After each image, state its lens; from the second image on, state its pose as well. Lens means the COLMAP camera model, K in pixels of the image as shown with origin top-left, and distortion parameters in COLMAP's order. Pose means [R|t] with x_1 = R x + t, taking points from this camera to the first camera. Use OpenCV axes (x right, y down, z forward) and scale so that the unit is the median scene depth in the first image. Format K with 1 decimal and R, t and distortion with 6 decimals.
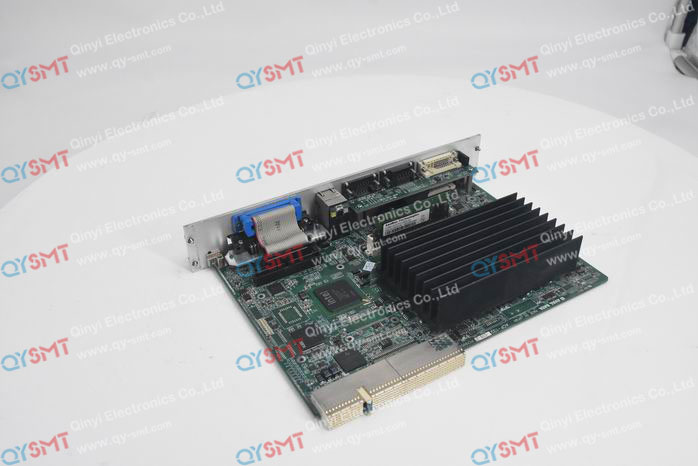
lens RADIAL K [[644.3, 0, 349.9], [0, 644.3, 233.7], [0, 0, 1]] dist [-0.020561, 0.000000]
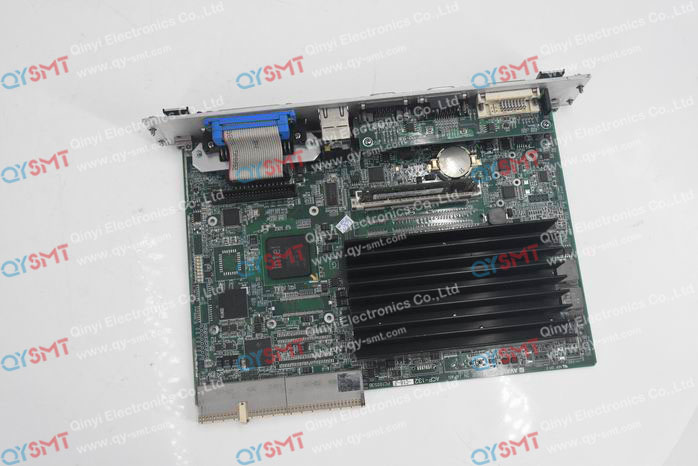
lens RADIAL K [[724.9, 0, 351.8], [0, 724.9, 230.6], [0, 0, 1]] dist [0.018657, 0.000000]
pose [[0.909612, 0.404037, -0.096744, 0.134374], [-0.243518, 0.707173, 0.663781, -0.580993], [0.336607, -0.580224, 0.741644, 0.293760]]
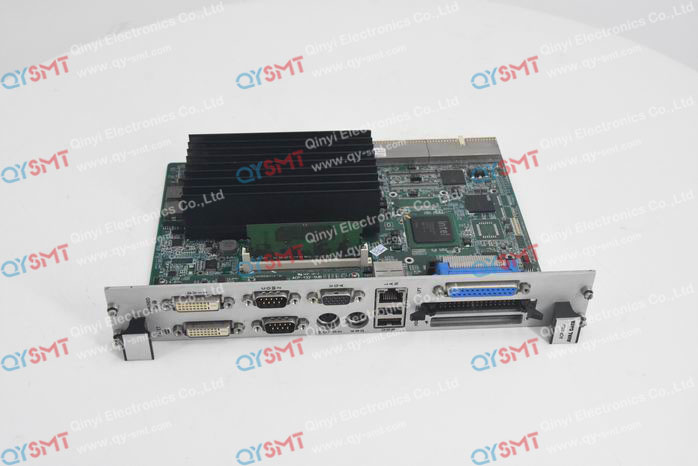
lens RADIAL K [[908.7, 0, 351.9], [0, 908.7, 231.3], [0, 0, 1]] dist [0.136188, 0.000000]
pose [[-0.895372, -0.292267, 0.335988, -0.340905], [0.251030, 0.291930, 0.922909, -1.091658], [-0.367821, 0.910690, -0.188018, 1.225403]]
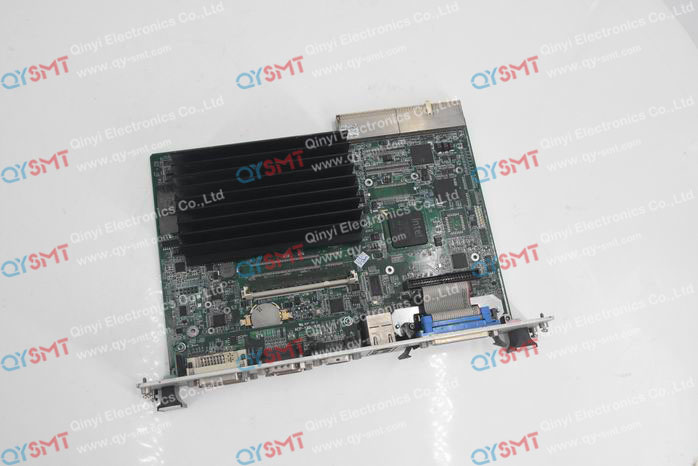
lens RADIAL K [[644.3, 0, 343.8], [0, 644.3, 236.6], [0, 0, 1]] dist [-0.020561, 0.000000]
pose [[-0.932280, -0.359606, 0.039211, 0.029492], [0.153913, -0.296237, 0.942632, -0.860939], [-0.327361, 0.884832, 0.331524, 0.661213]]
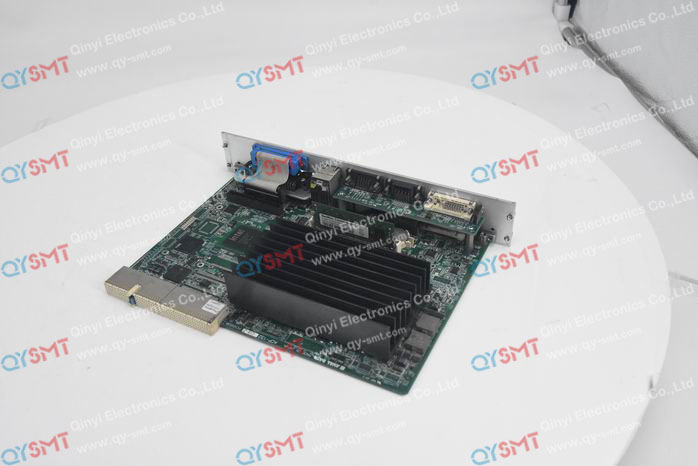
lens RADIAL K [[644.3, 0, 347.8], [0, 644.3, 233.3], [0, 0, 1]] dist [-0.020561, 0.000000]
pose [[0.529897, 0.516062, -0.672971, 0.803026], [-0.466031, 0.840180, 0.277332, -0.300400], [0.708537, 0.166668, 0.685710, 0.322286]]
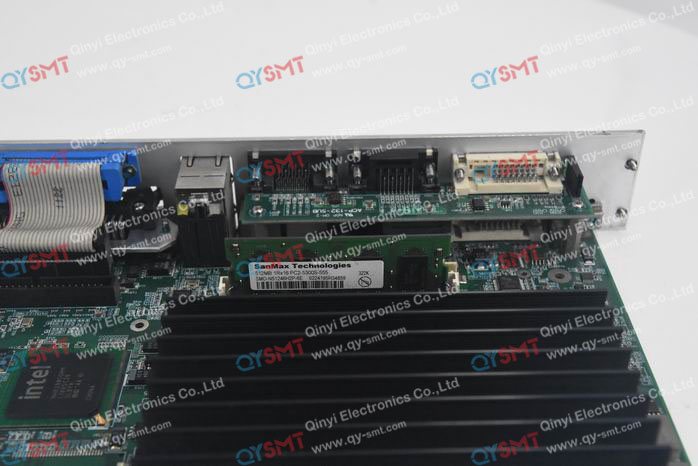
lens RADIAL K [[921.4, 0, 349.1], [0, 921.4, 231.1], [0, 0, 1]] dist [0.049609, 0.000000]
pose [[0.873271, 0.281201, -0.397899, 0.344726], [-0.287674, 0.956683, 0.044741, -0.079998], [0.393244, 0.075394, 0.916338, 0.476568]]
